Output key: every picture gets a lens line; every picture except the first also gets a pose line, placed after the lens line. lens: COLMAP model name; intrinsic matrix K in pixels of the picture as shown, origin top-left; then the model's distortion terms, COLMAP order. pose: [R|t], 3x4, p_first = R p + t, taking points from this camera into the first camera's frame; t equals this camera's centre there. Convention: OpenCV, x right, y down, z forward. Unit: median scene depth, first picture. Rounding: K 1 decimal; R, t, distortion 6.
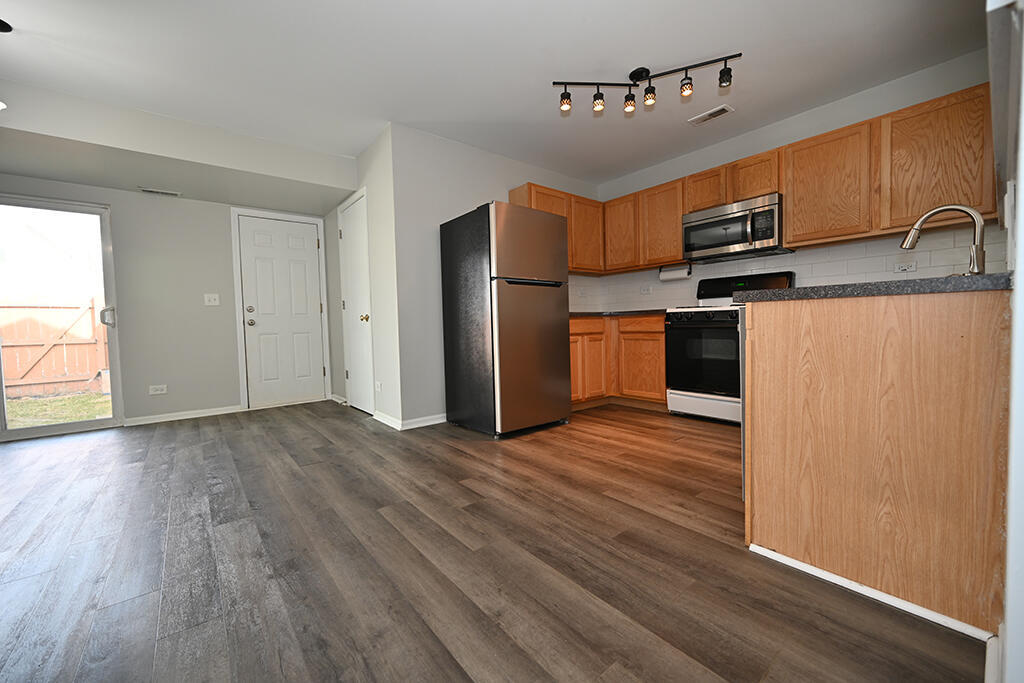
lens RADIAL K [[399.1, 0, 516.6], [0, 399.1, 340.7], [0, 0, 1]] dist [-0.001610, -0.000010]
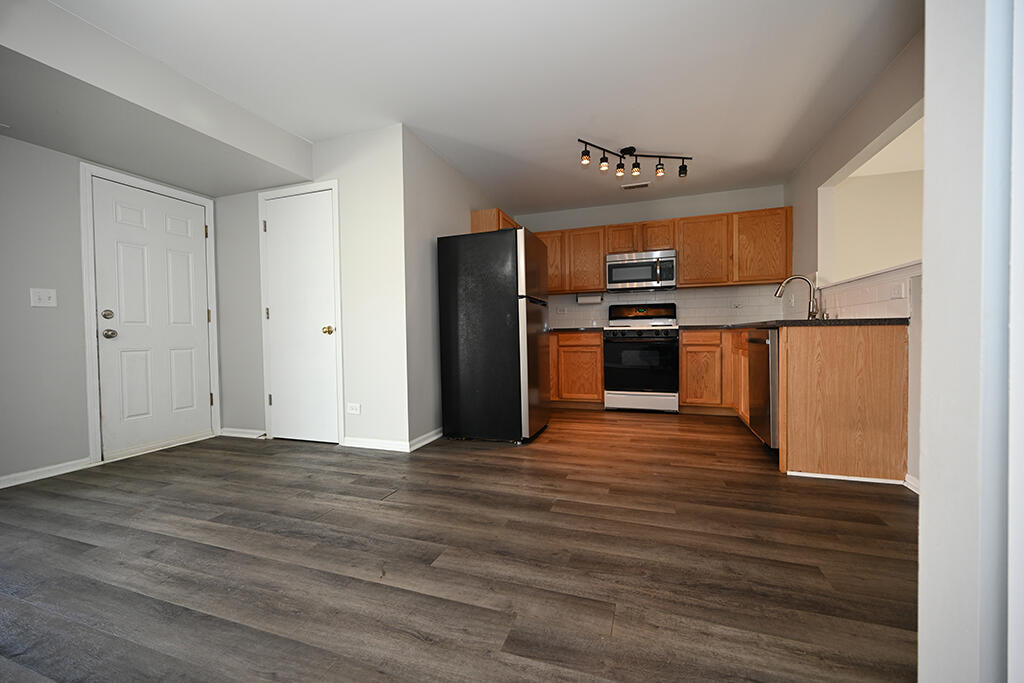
lens RADIAL K [[398.2, 0, 516.0], [0, 398.2, 342.9], [0, 0, 1]] dist [-0.000964, -0.000084]
pose [[0.853030, 0.000111, 0.521861, -0.668621], [0.016390, 0.999501, -0.027002, -0.000237], [-0.521604, 0.031587, 0.852603, 0.082758]]
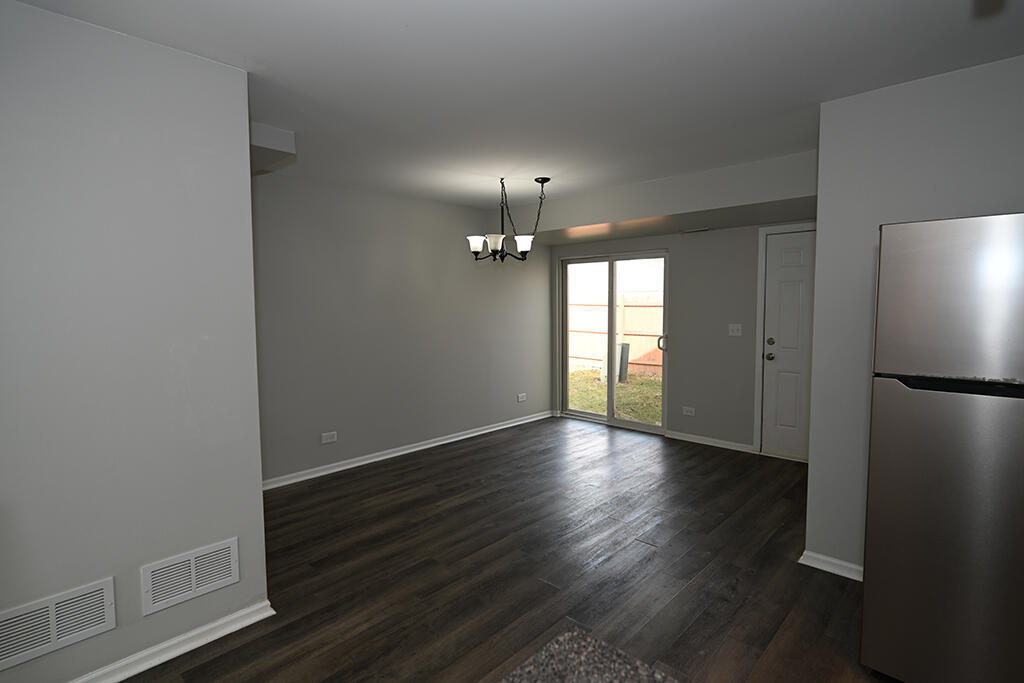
lens RADIAL K [[507.6, 0, 512.0], [0, 507.6, 339.2], [0, 0, 1]] dist [-0.000417, -0.000090]
pose [[0.130139, 0.091977, -0.987220, 0.549937], [-0.040160, 0.995360, 0.087441, -0.247275], [0.990682, 0.028267, 0.133229, 0.460900]]
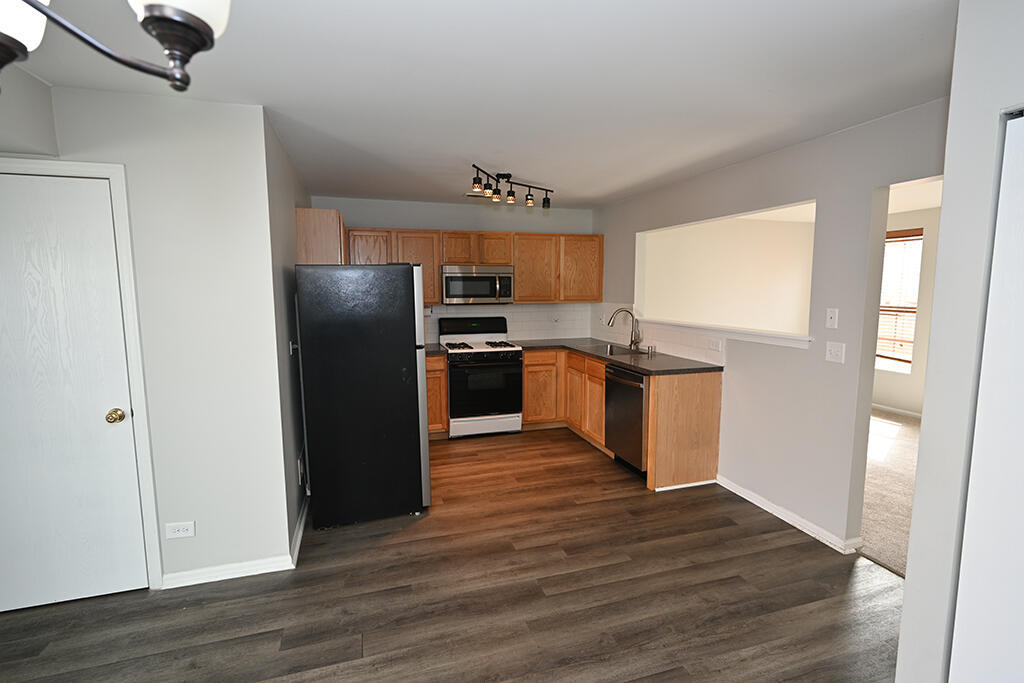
lens RADIAL K [[479.4, 0, 513.3], [0, 479.4, 340.7], [0, 0, 1]] dist [-0.000465, 0.000218]
pose [[0.374376, -0.079058, 0.923901, -1.047421], [0.033848, 0.996860, 0.071586, -0.252000], [-0.926659, 0.004472, 0.375876, 0.397031]]
